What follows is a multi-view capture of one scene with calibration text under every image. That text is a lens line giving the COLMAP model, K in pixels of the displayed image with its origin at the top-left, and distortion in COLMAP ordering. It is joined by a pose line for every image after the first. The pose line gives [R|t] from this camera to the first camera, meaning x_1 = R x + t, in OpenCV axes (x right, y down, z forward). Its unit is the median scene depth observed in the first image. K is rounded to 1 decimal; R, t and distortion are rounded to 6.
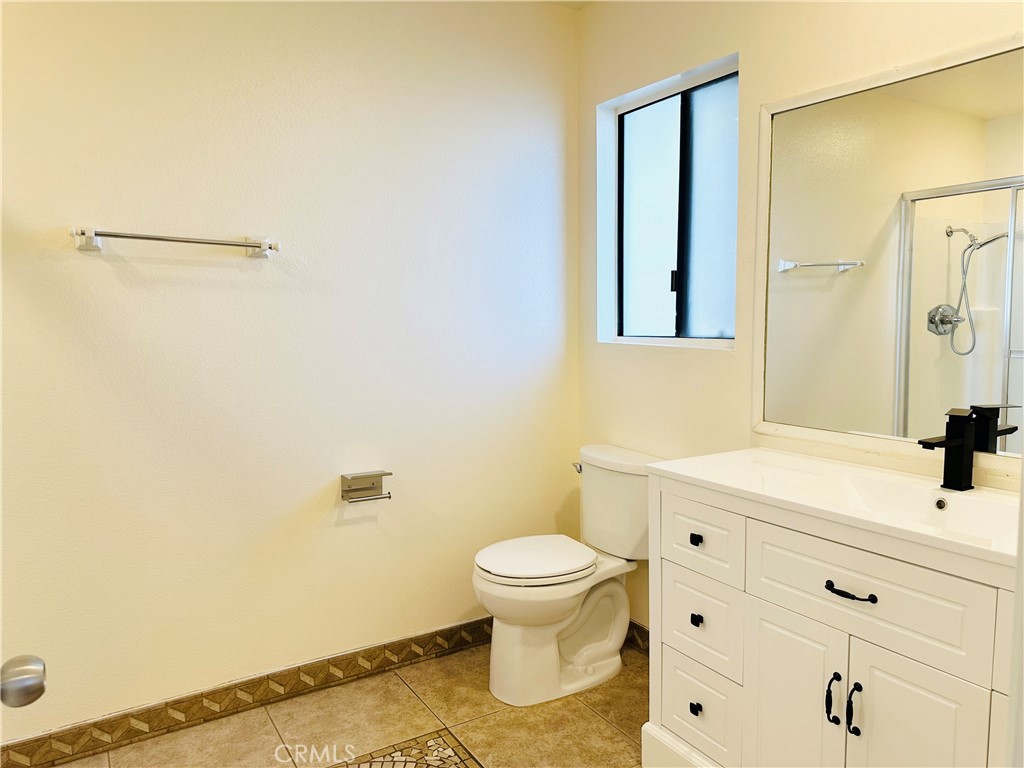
lens RADIAL K [[714.9, 0, 511.0], [0, 714.9, 385.9], [0, 0, 1]] dist [-0.001929, -0.001413]
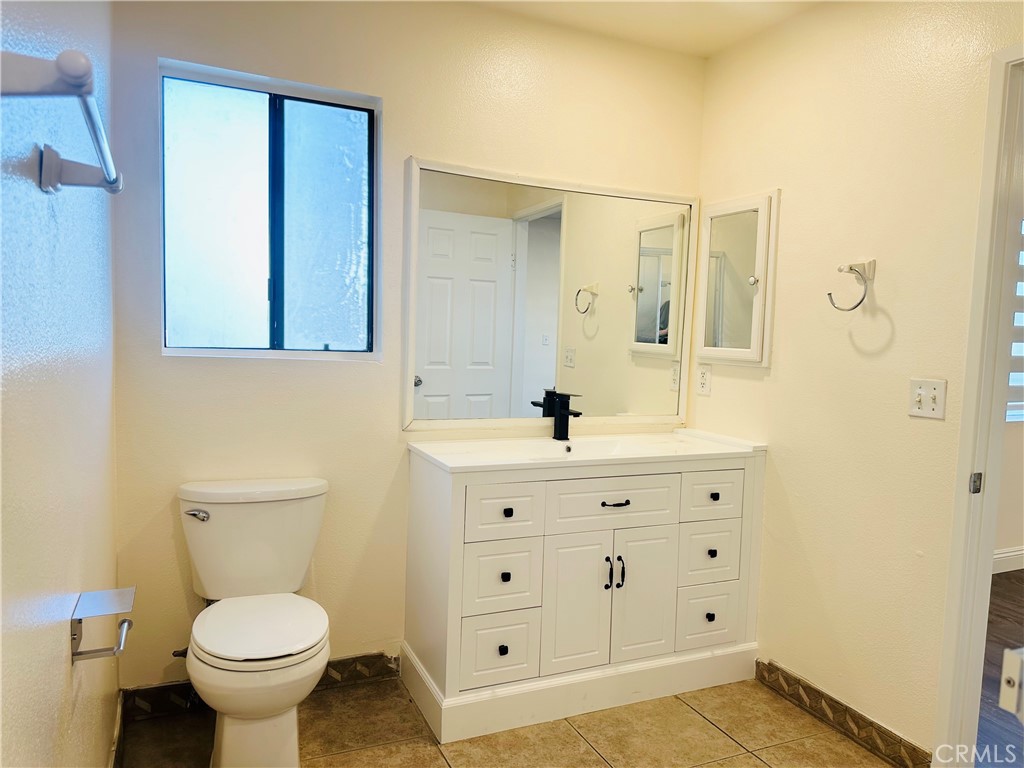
lens RADIAL K [[714.9, 0, 511.4], [0, 714.9, 383.4], [0, 0, 1]] dist [-0.001929, -0.001413]
pose [[0.121751, -0.051792, 0.991208, -0.896224], [0.058376, 0.997283, 0.044939, -0.062897], [-0.990842, 0.052391, 0.124444, 0.759360]]
